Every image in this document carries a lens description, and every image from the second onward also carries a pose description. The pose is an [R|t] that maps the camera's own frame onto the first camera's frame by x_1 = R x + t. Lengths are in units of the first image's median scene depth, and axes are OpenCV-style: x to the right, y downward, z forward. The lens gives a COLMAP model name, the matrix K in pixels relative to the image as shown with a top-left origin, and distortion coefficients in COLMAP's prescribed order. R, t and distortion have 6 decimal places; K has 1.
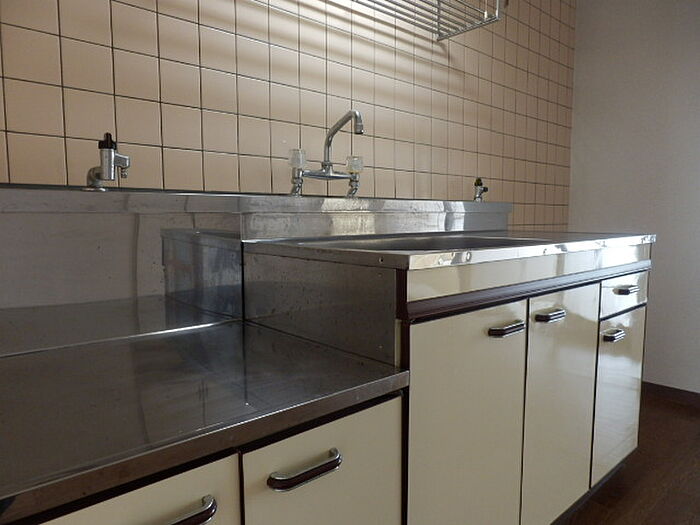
lens RADIAL K [[491.8, 0, 348.8], [0, 491.8, 260.3], [0, 0, 1]] dist [-0.007608, 0.004001]
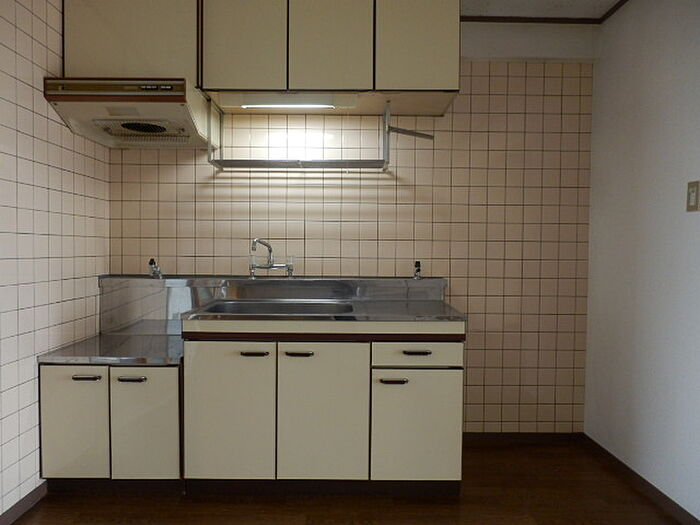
lens RADIAL K [[491.8, 0, 350.9], [0, 491.8, 266.1], [0, 0, 1]] dist [-0.007608, 0.004001]
pose [[0.748759, 0.030786, -0.662127, 1.204422], [-0.066539, 0.997366, -0.028871, -0.117438], [0.659494, 0.065675, 0.748835, -0.183630]]
